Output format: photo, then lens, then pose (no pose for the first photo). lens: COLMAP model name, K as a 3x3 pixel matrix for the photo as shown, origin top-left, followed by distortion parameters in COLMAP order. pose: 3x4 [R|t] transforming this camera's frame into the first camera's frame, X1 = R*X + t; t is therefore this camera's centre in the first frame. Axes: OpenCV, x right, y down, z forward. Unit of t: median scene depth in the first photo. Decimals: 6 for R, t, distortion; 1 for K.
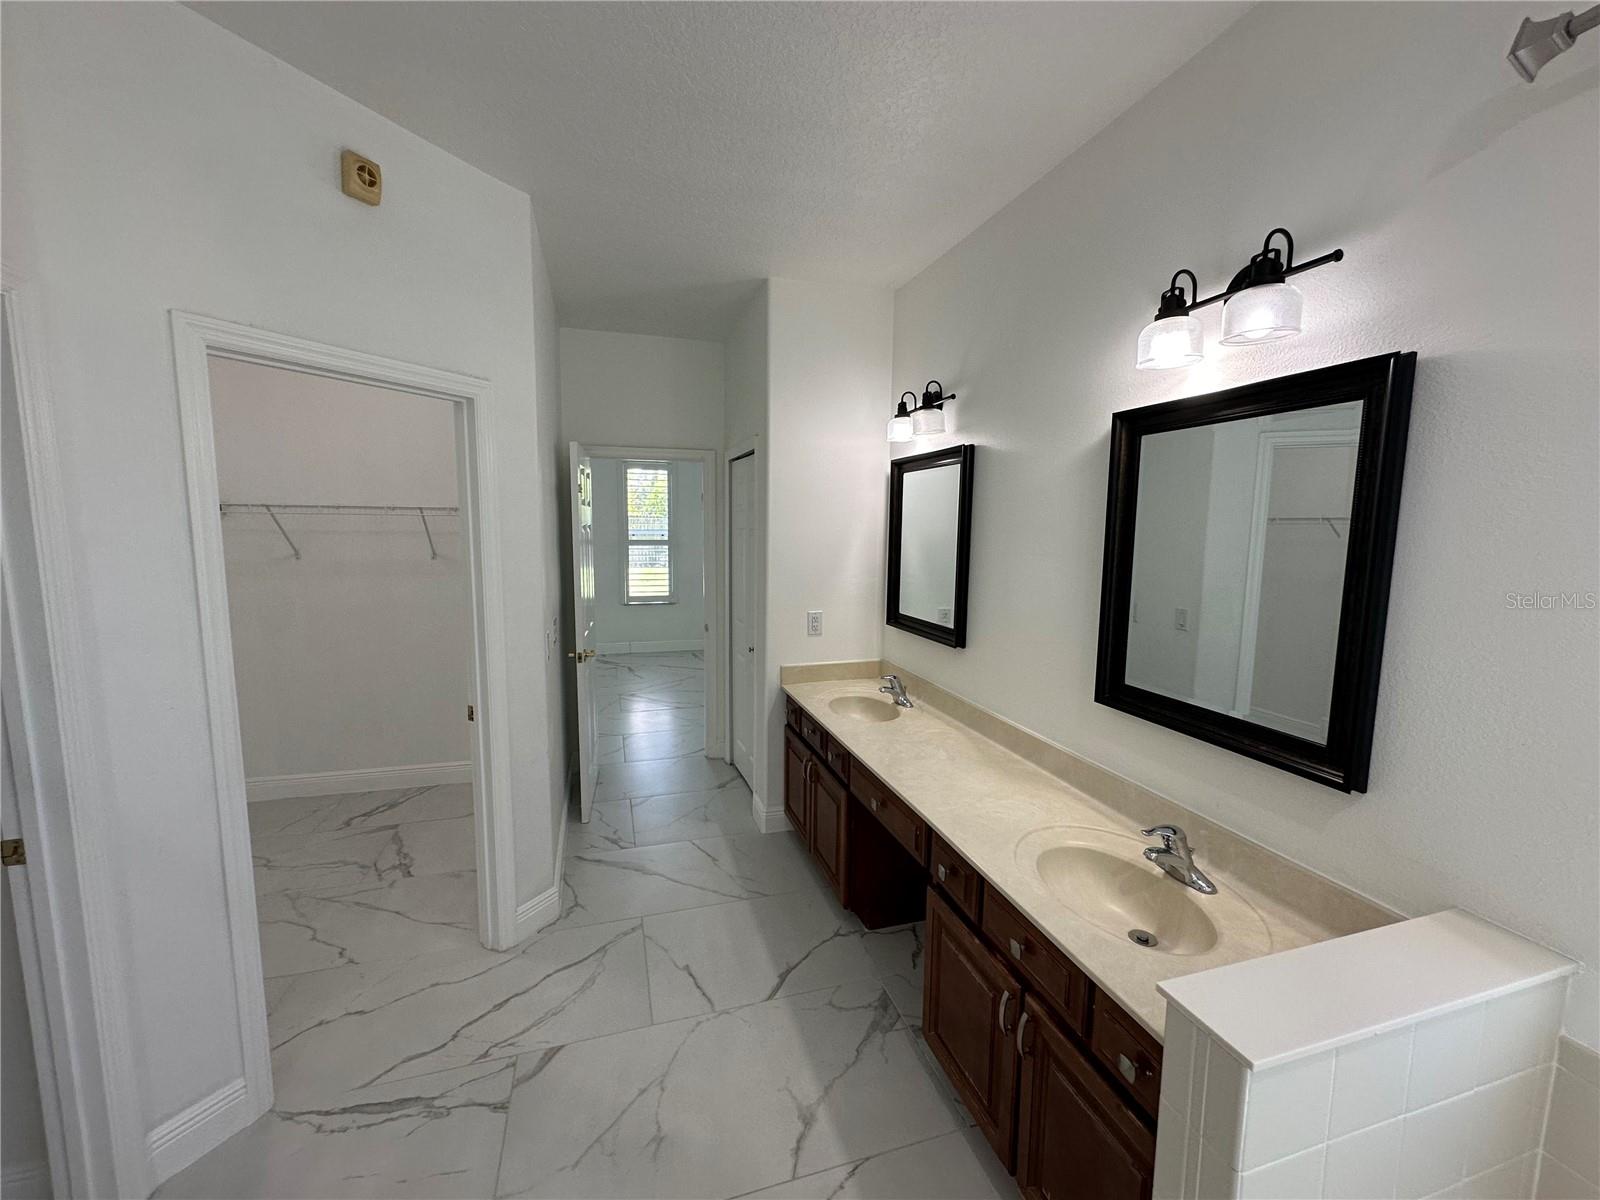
lens RADIAL K [[638.8, 0, 800.0], [0, 638.8, 600.0], [0, 0, 1]] dist [-0.002770, 0.000540]
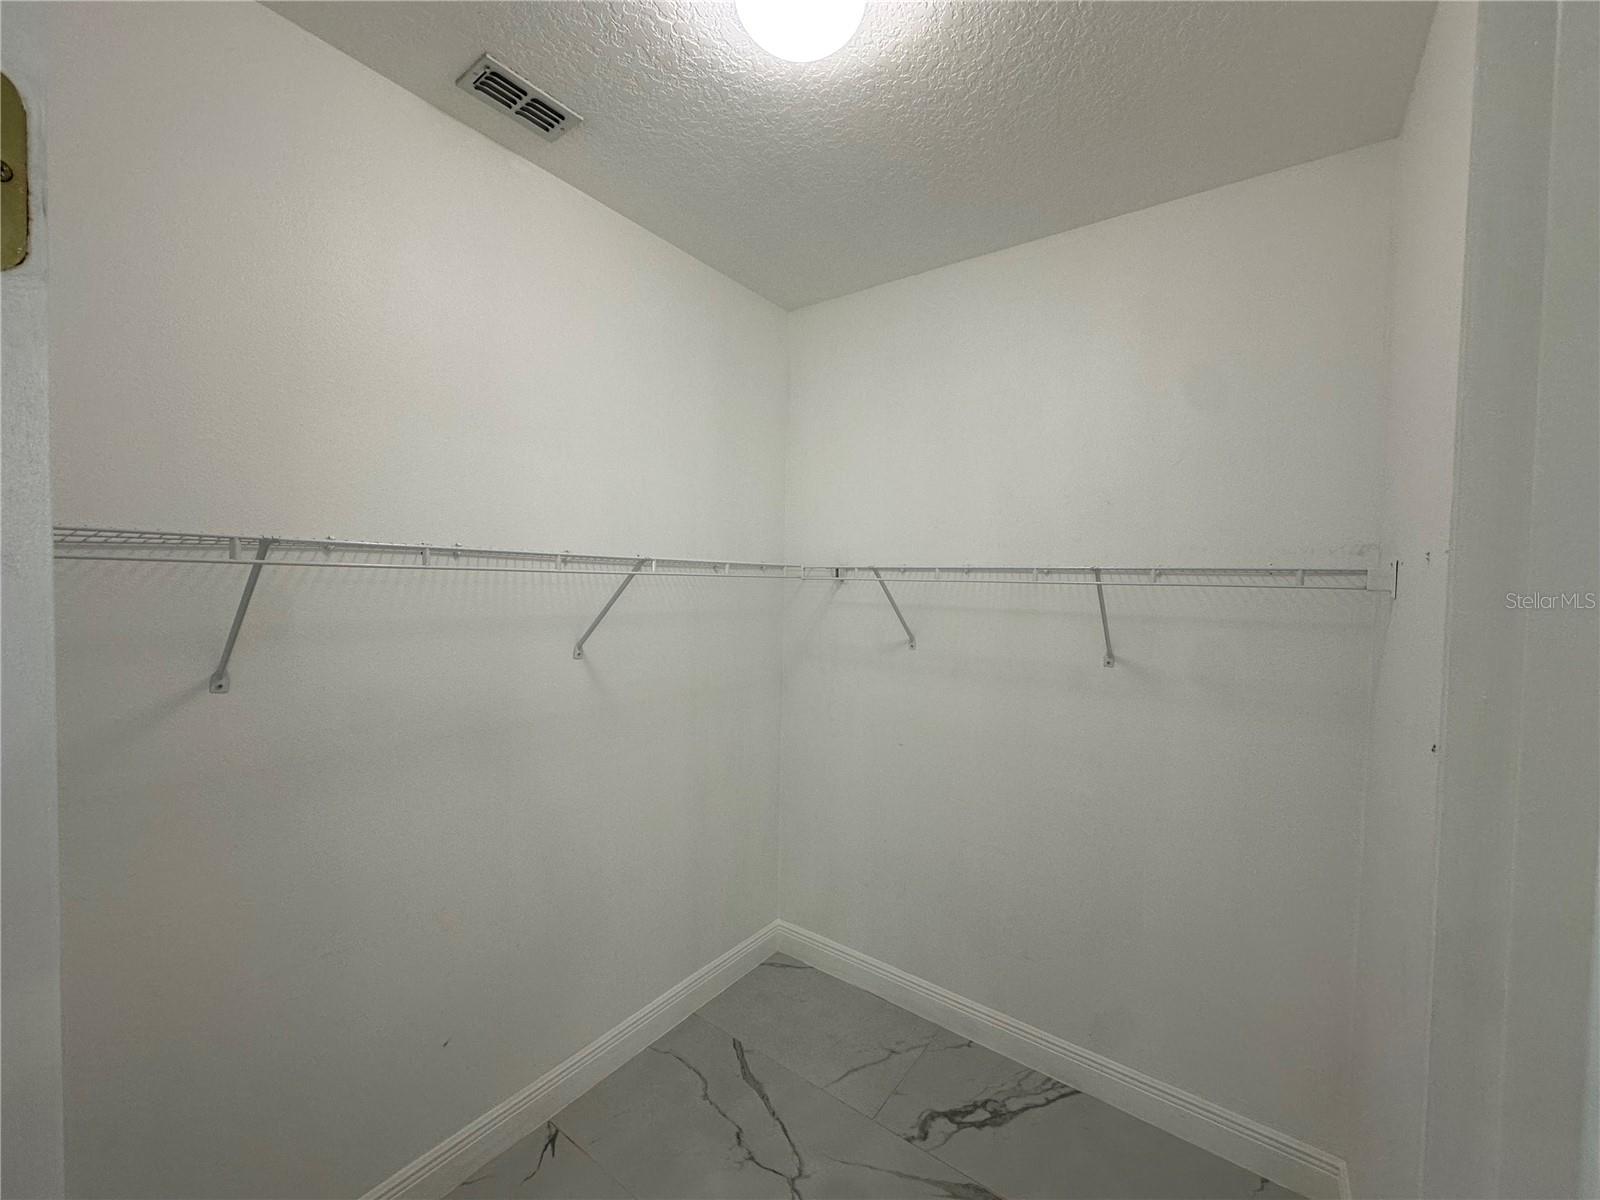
lens RADIAL K [[638.8, 0, 800.0], [0, 638.8, 600.0], [0, 0, 1]] dist [-0.002770, 0.000540]
pose [[0.591441, 0.025609, -0.805941, -0.298882], [-0.106620, 0.993203, -0.046684, -0.066076], [0.799268, 0.113541, 0.590152, 0.474850]]
